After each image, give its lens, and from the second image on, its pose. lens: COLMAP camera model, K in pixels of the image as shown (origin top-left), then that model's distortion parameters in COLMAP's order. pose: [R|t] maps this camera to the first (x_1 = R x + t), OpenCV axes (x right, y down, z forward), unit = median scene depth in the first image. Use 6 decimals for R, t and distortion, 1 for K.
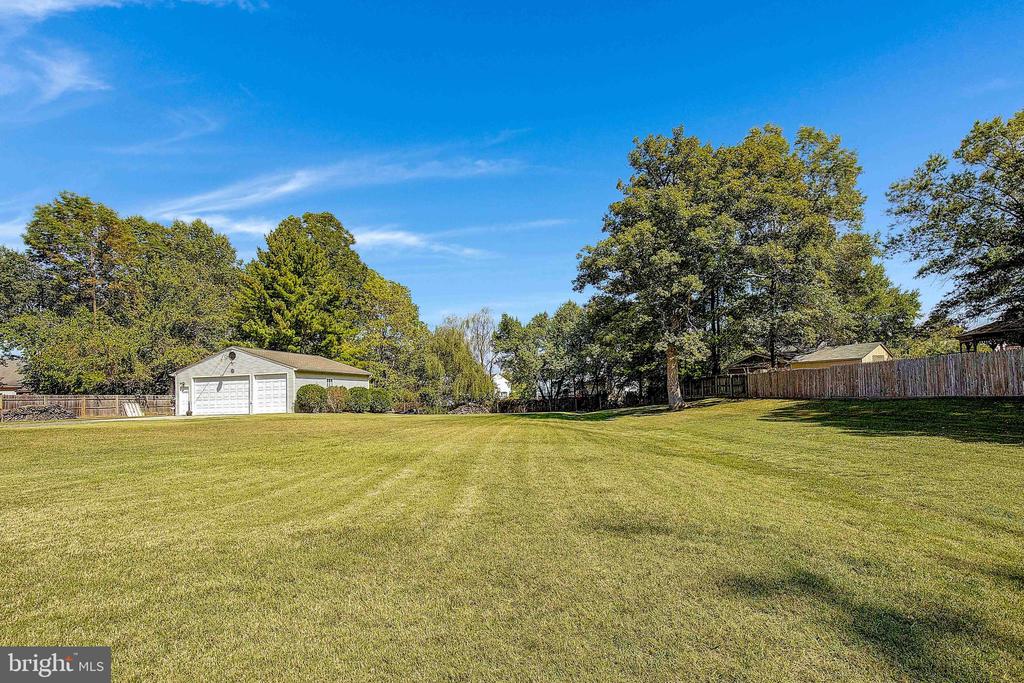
lens RADIAL K [[475.6, 0, 516.4], [0, 475.6, 372.9], [0, 0, 1]] dist [-0.002309, -0.001281]
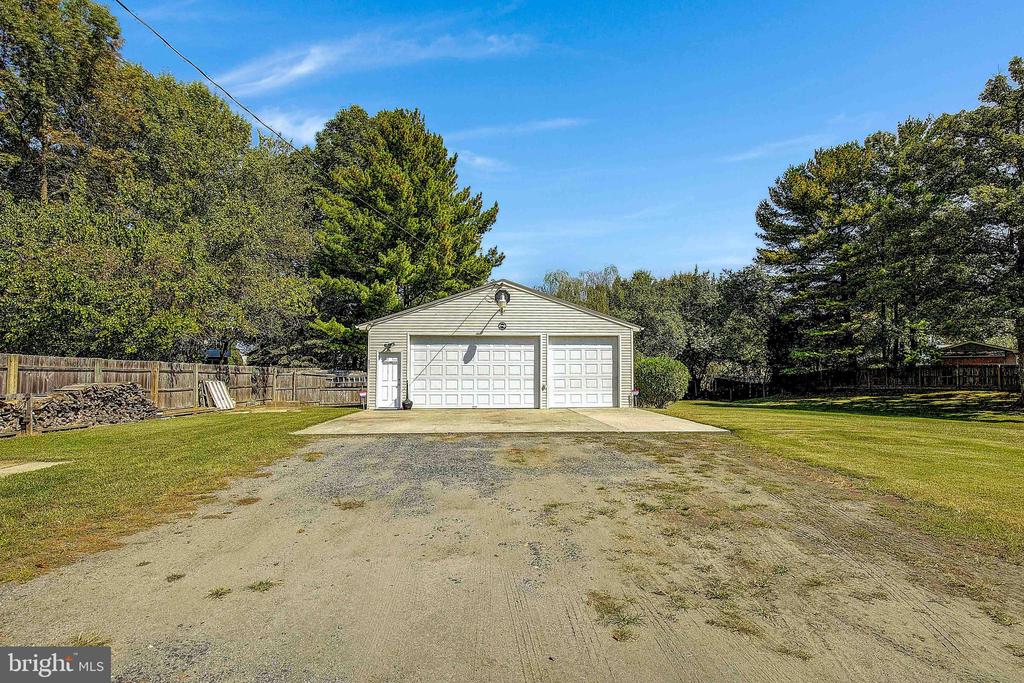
lens RADIAL K [[475.6, 0, 507.6], [0, 475.6, 348.2], [0, 0, 1]] dist [-0.002309, -0.001281]
pose [[0.958795, 0.043350, 0.280771, -0.714976], [-0.041262, 0.999059, -0.013348, 0.026362], [-0.281085, 0.001213, 0.959682, 0.475192]]
